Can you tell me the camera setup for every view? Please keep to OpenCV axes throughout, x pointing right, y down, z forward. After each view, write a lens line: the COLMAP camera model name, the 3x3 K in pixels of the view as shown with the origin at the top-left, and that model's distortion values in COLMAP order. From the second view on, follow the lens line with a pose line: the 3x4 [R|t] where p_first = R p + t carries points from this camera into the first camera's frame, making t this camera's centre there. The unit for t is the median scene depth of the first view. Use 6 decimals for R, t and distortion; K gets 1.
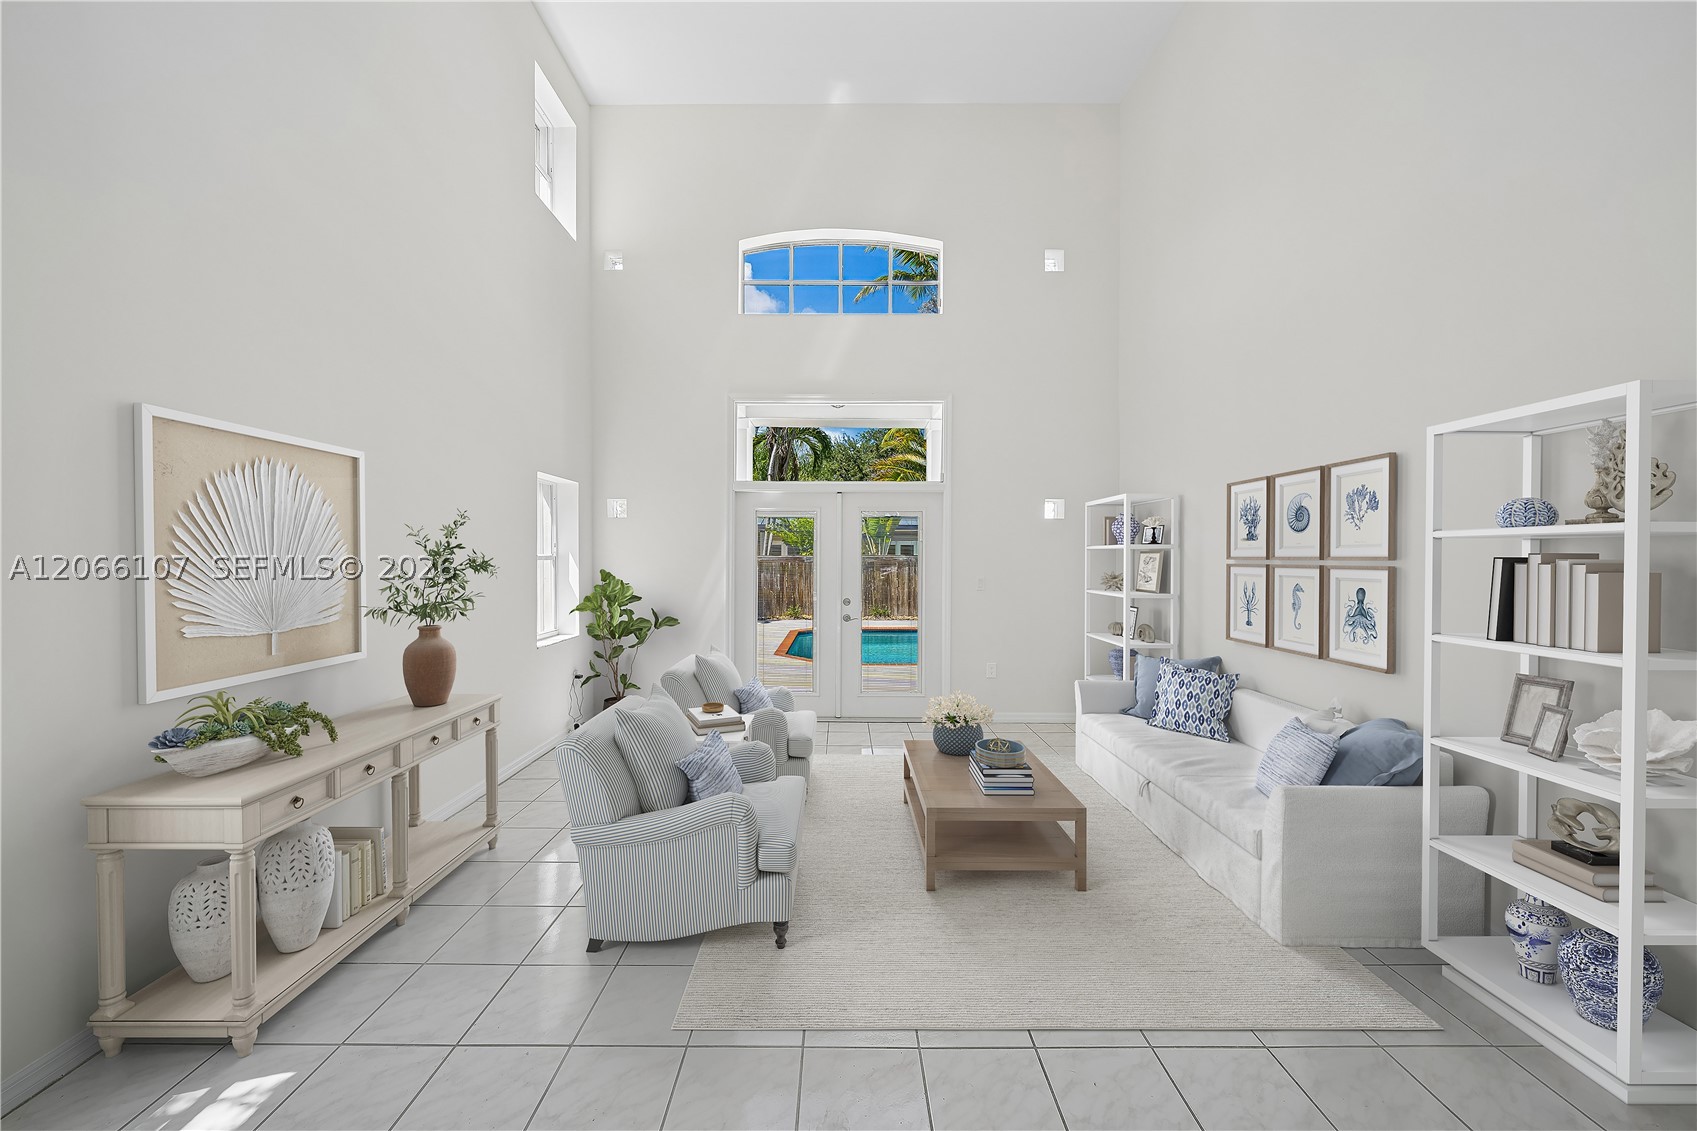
lens RADIAL K [[579.6, 0, 838.7], [0, 579.6, 563.0], [0, 0, 1]] dist [-0.003214, -0.000071]
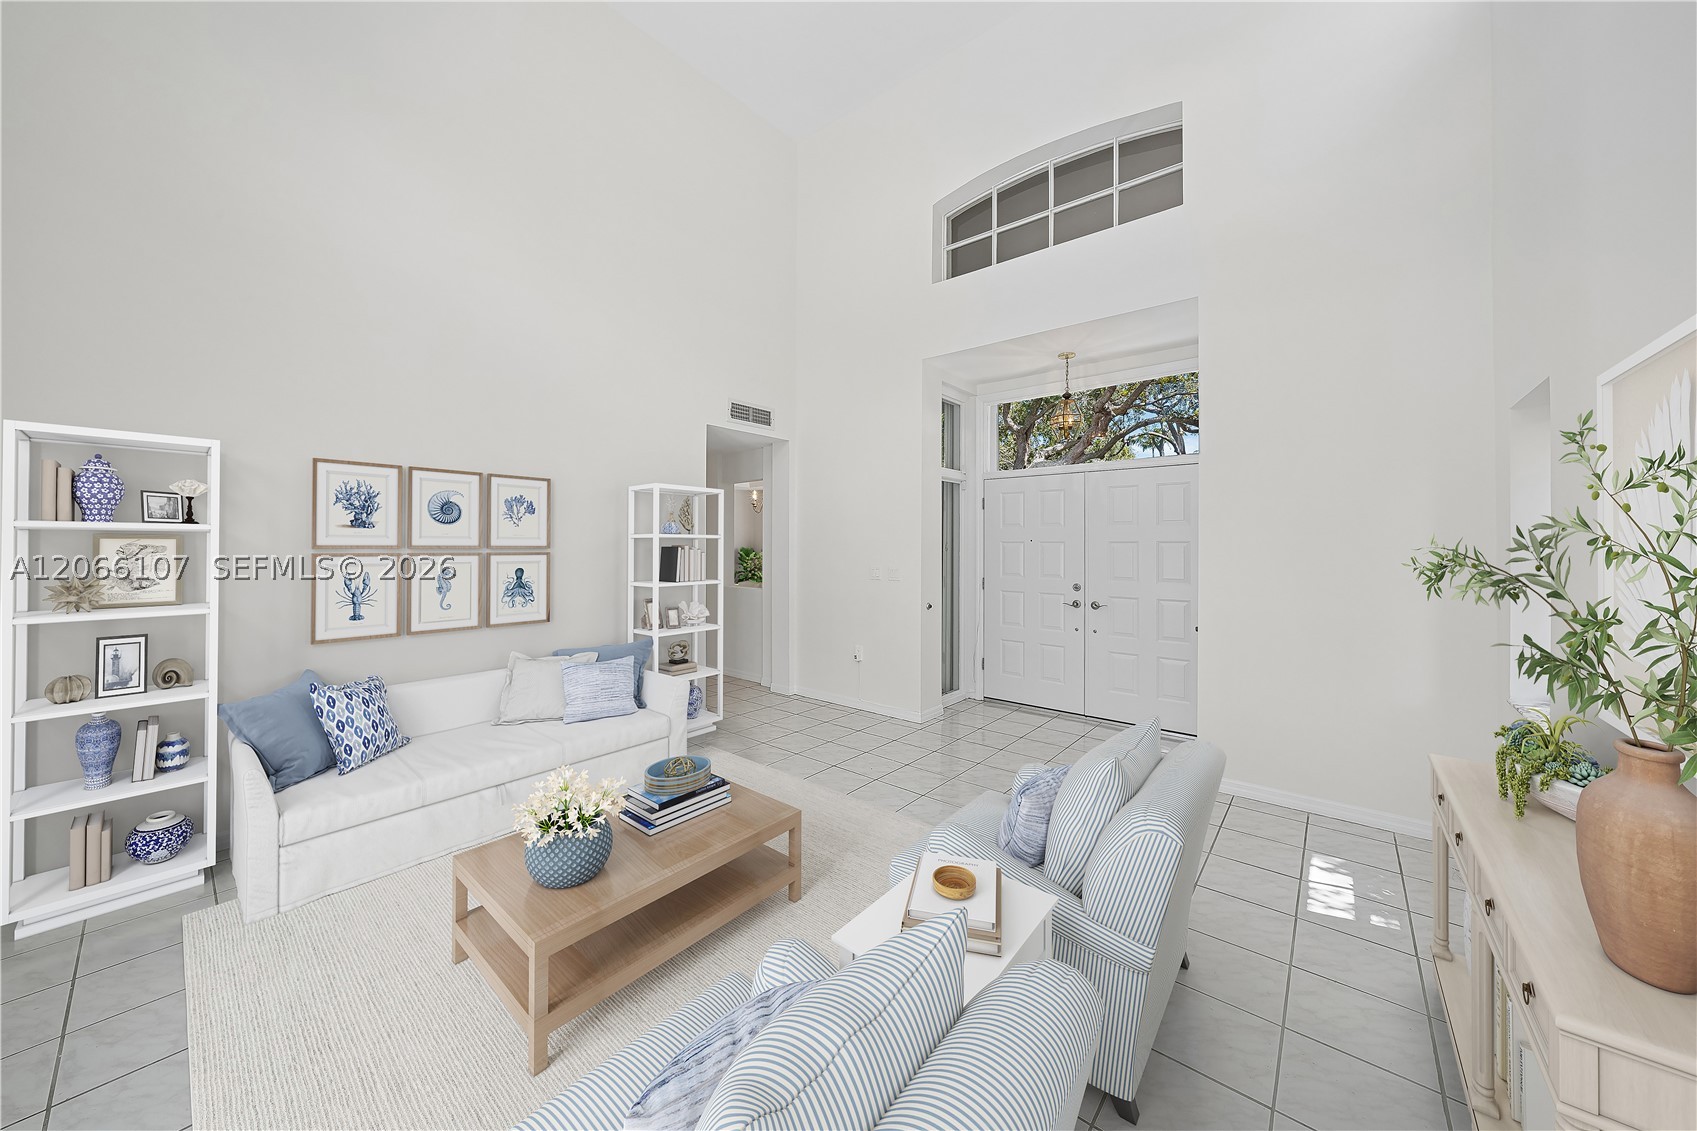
lens RADIAL K [[579.6, 0, 851.8], [0, 579.6, 550.0], [0, 0, 1]] dist [-0.003214, -0.000071]
pose [[-0.755756, -0.004803, 0.654836, -0.604646], [0.004249, 0.999916, 0.012238, -0.013988], [-0.654839, 0.012031, -0.755672, 1.469839]]
